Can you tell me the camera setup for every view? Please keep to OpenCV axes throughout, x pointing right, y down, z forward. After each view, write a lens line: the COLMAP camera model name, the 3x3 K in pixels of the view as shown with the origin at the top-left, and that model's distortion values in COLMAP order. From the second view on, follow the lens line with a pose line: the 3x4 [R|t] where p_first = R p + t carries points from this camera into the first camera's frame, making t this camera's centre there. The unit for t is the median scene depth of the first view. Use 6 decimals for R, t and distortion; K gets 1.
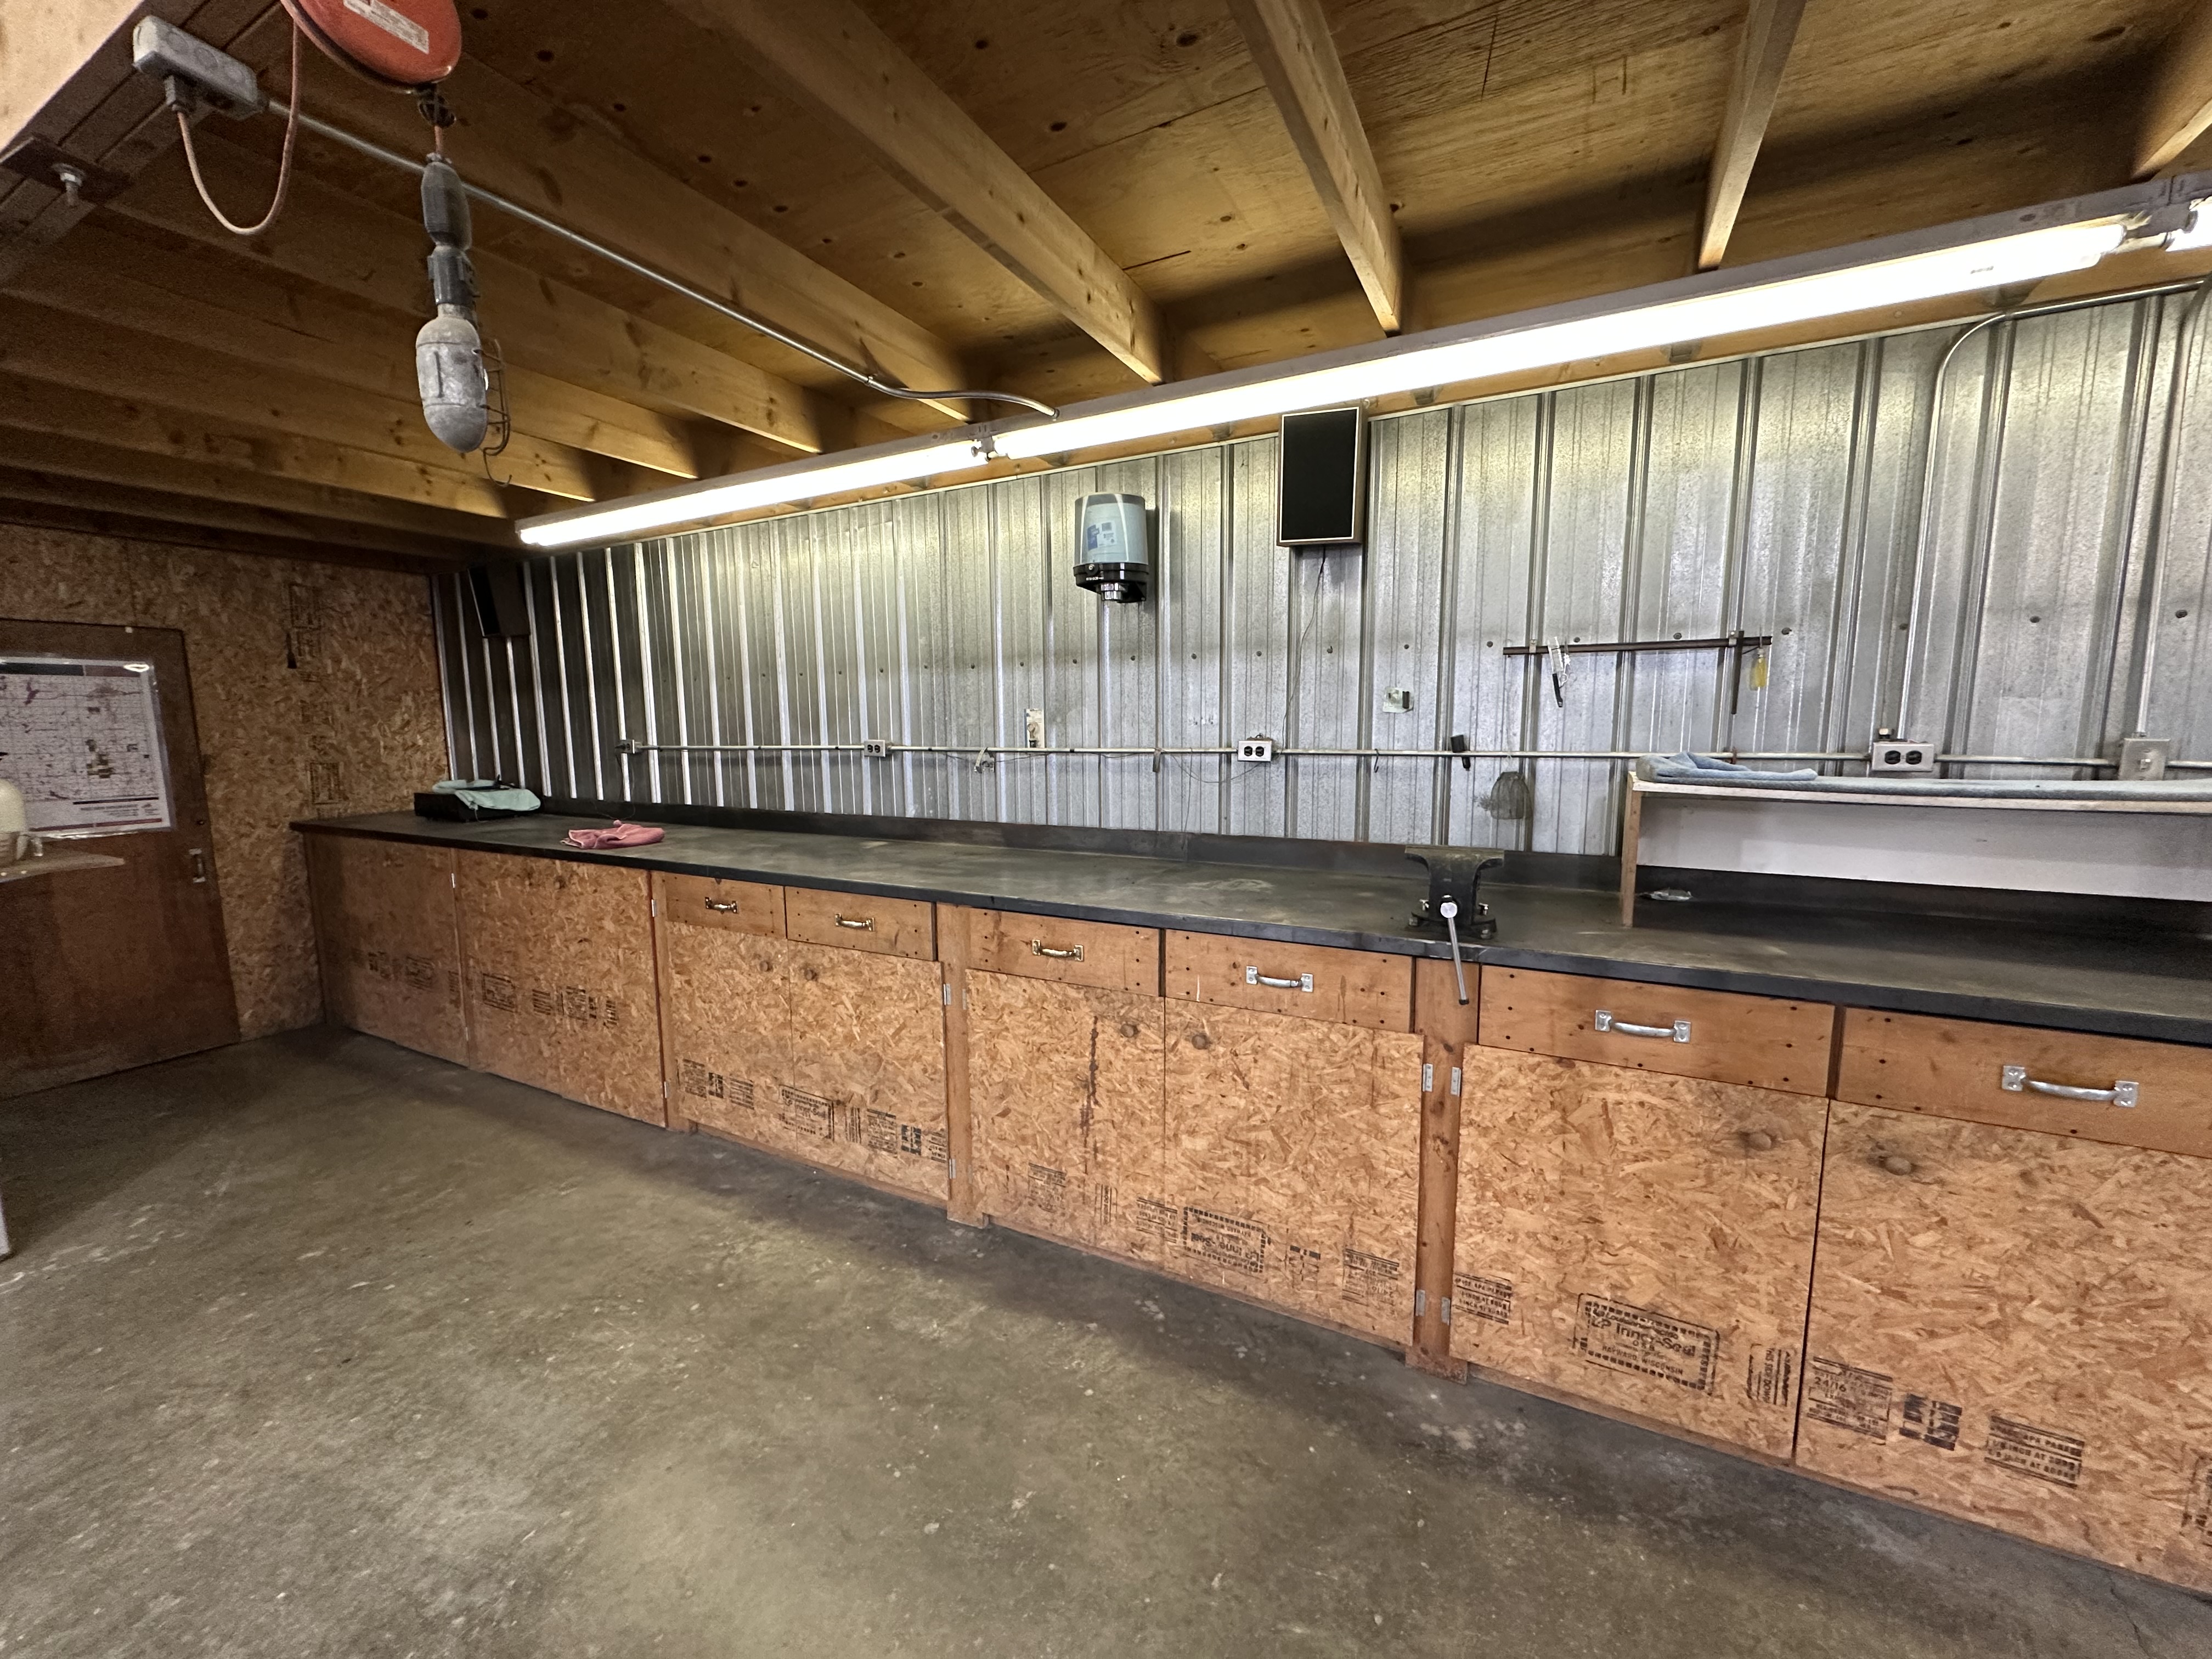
lens RADIAL K [[877.0, 0, 1105.2], [0, 877.0, 836.2], [0, 0, 1]] dist [0.000098, -0.000142]
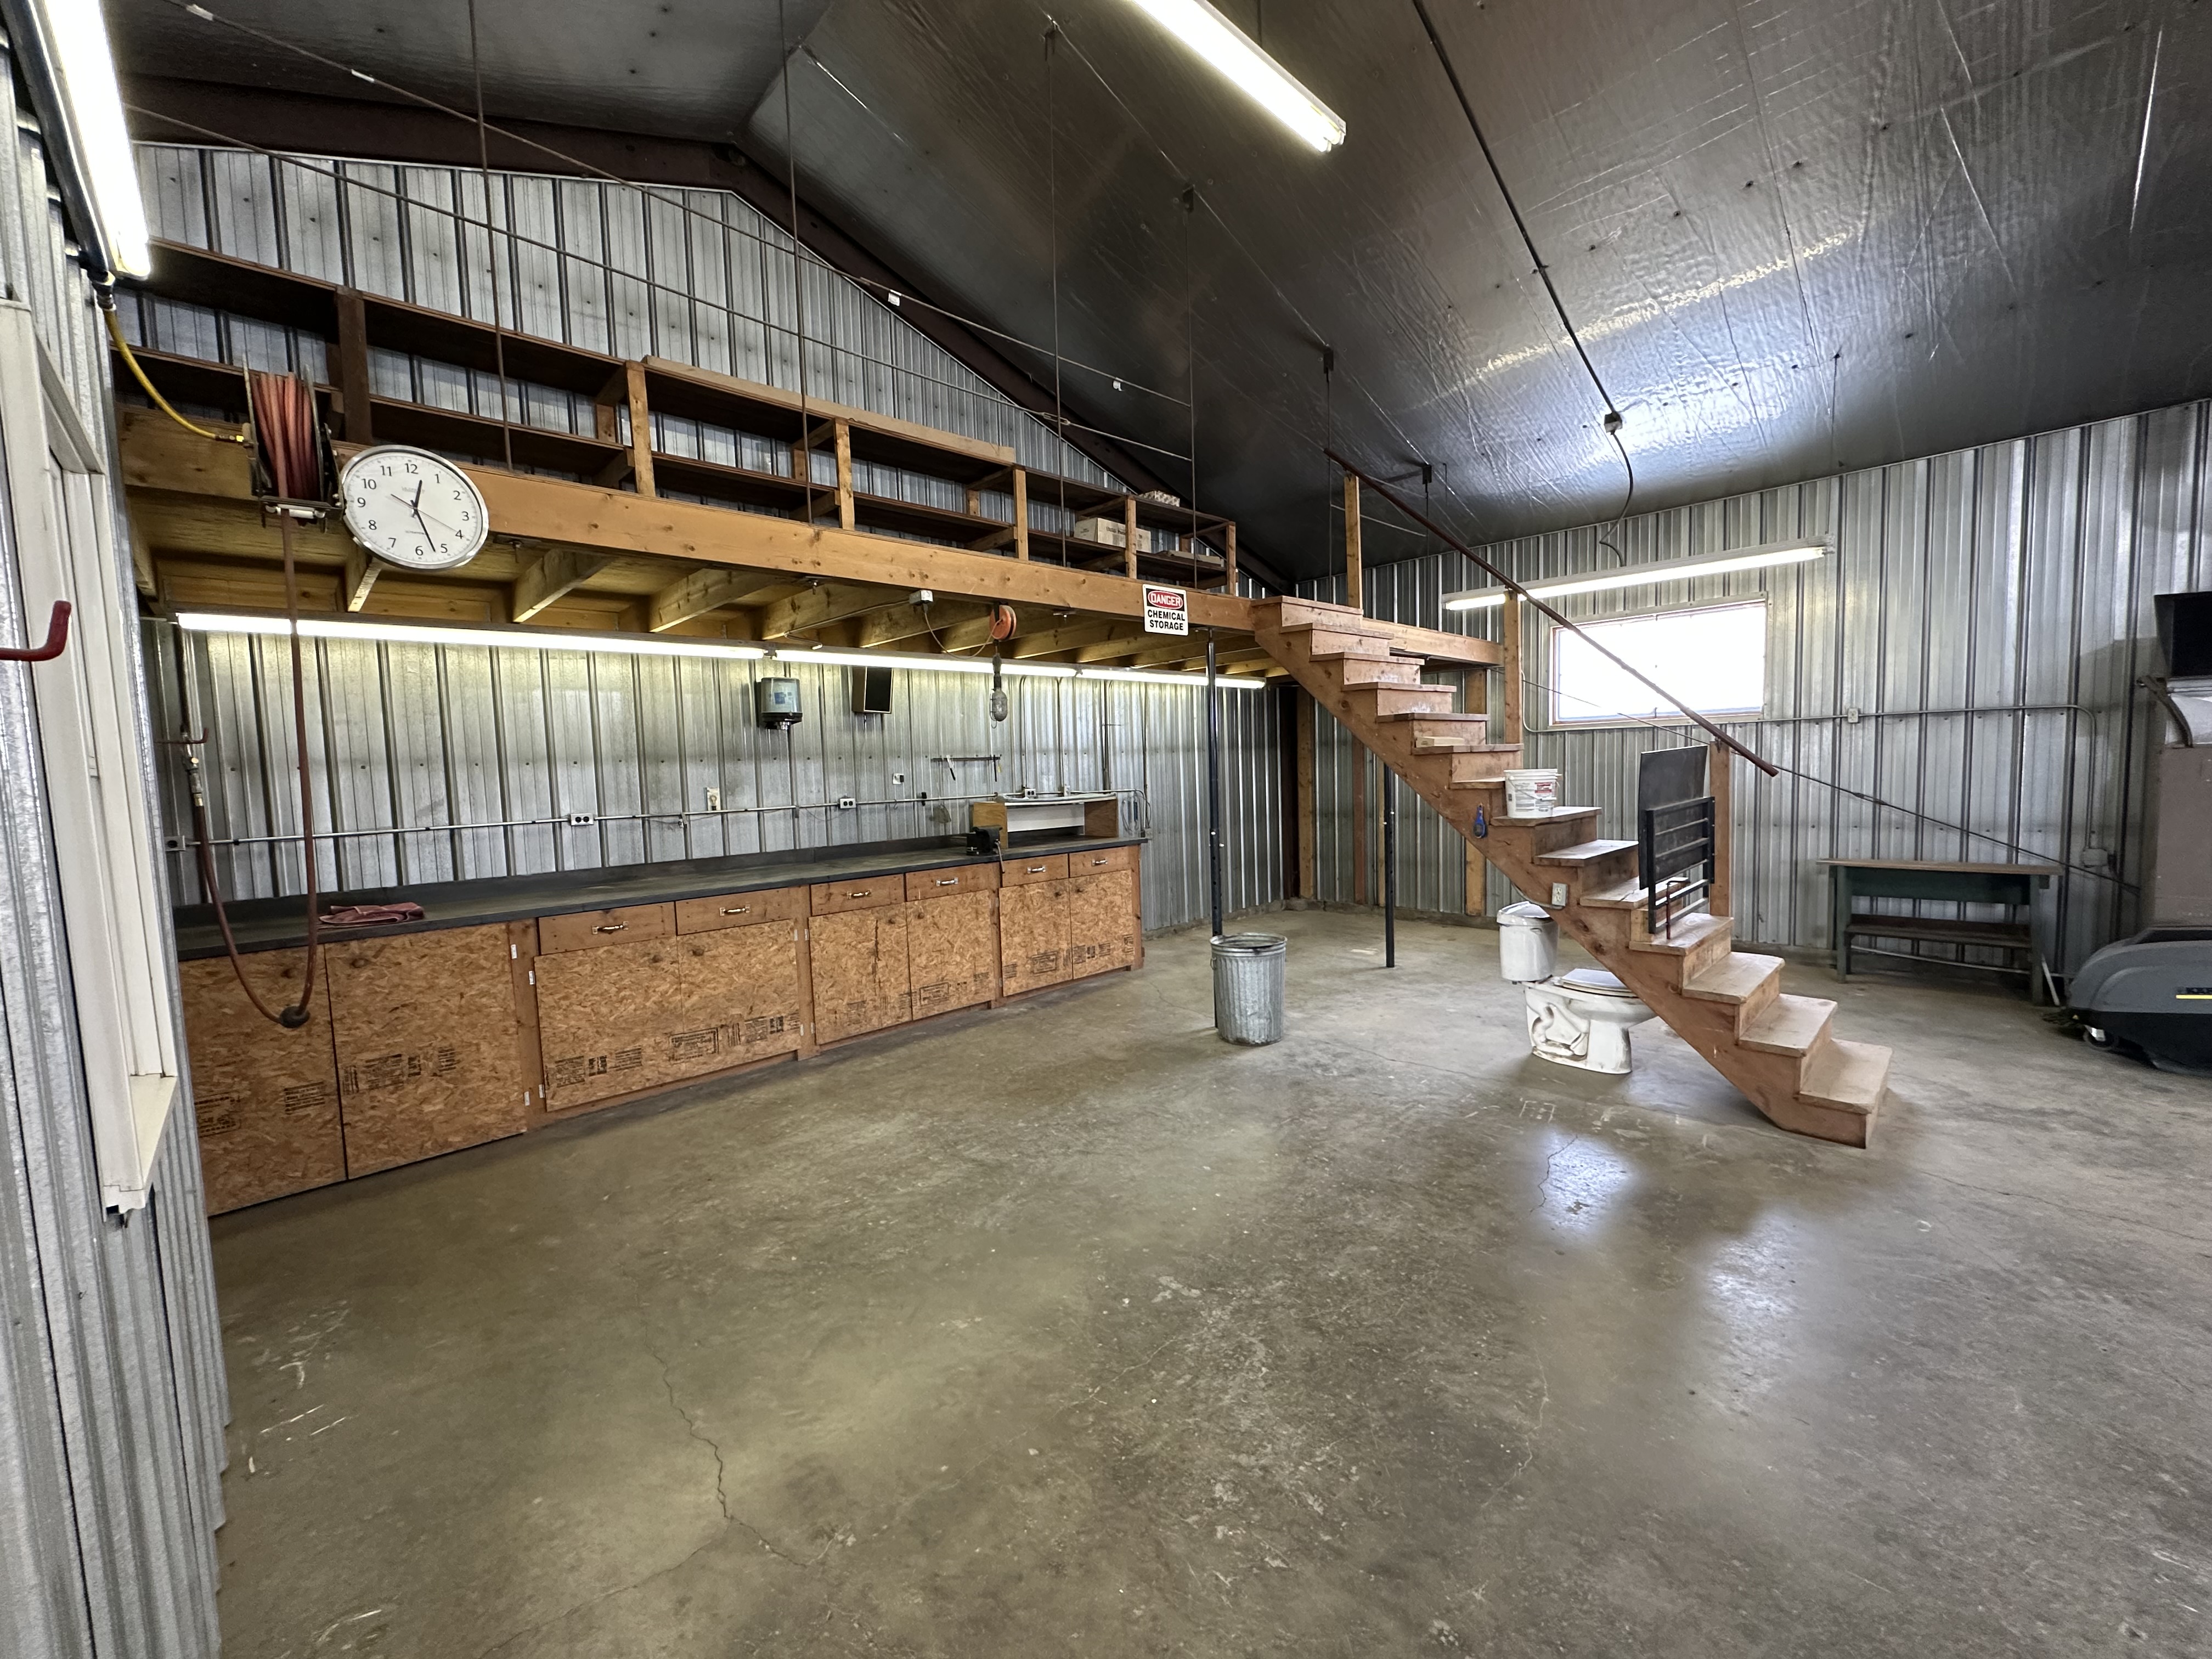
lens RADIAL K [[877.0, 0, 1103.6], [0, 877.0, 835.2], [0, 0, 1]] dist [0.000098, -0.000142]
pose [[0.314563, -0.076520, 0.946147, -1.872561], [0.153165, 0.987776, 0.028965, 0.013046], [-0.936798, 0.135805, 0.322438, -0.291348]]
